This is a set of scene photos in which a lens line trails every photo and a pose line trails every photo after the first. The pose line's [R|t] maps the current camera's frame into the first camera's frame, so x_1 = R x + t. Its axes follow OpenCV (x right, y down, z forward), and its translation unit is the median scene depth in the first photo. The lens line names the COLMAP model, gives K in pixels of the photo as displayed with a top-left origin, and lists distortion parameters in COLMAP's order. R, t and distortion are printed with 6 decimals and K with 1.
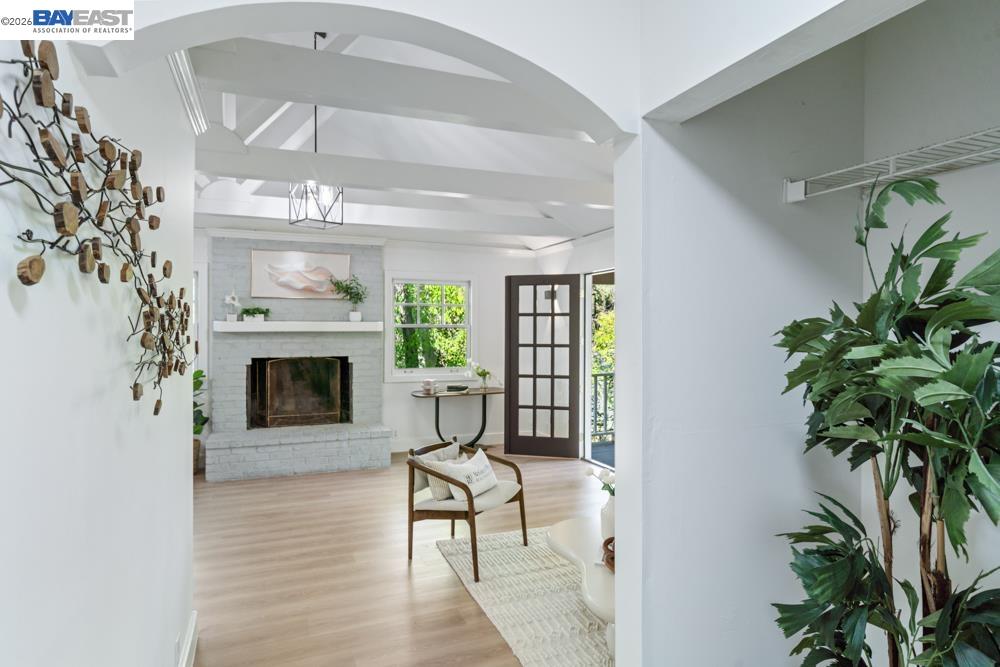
lens RADIAL K [[574.8, 0, 499.1], [0, 574.8, 331.7], [0, 0, 1]] dist [-0.003286, 0.000145]
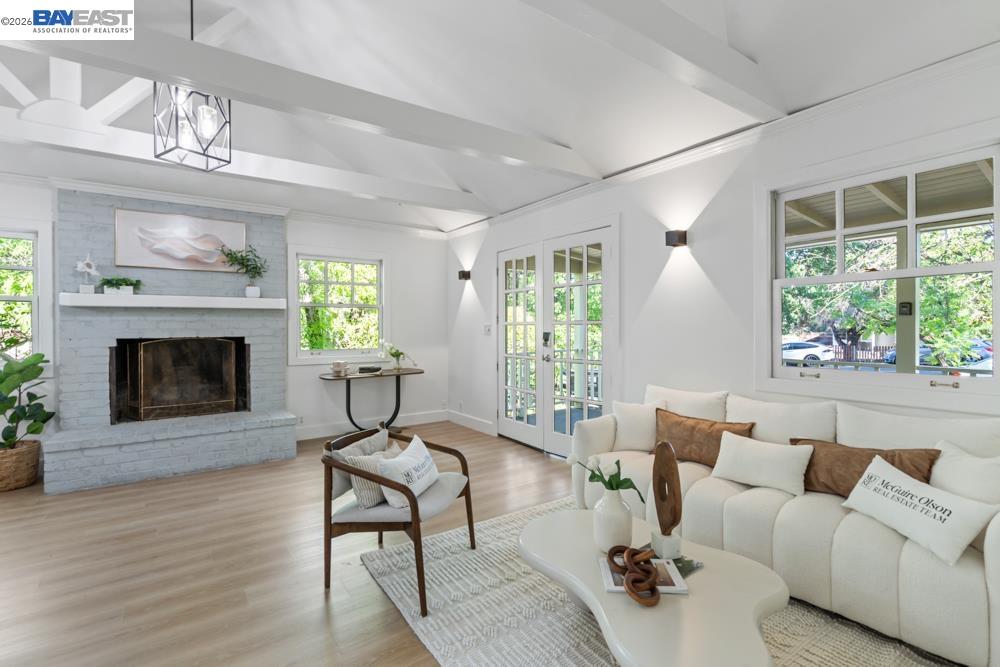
lens RADIAL K [[463.6, 0, 502.1], [0, 463.6, 329.1], [0, 0, 1]] dist [-0.007249, 0.001171]
pose [[0.972126, -0.006997, 0.234355, -0.045479], [0.006724, 0.999975, 0.001963, 0.035579], [-0.234363, -0.000333, 0.972149, 0.226104]]
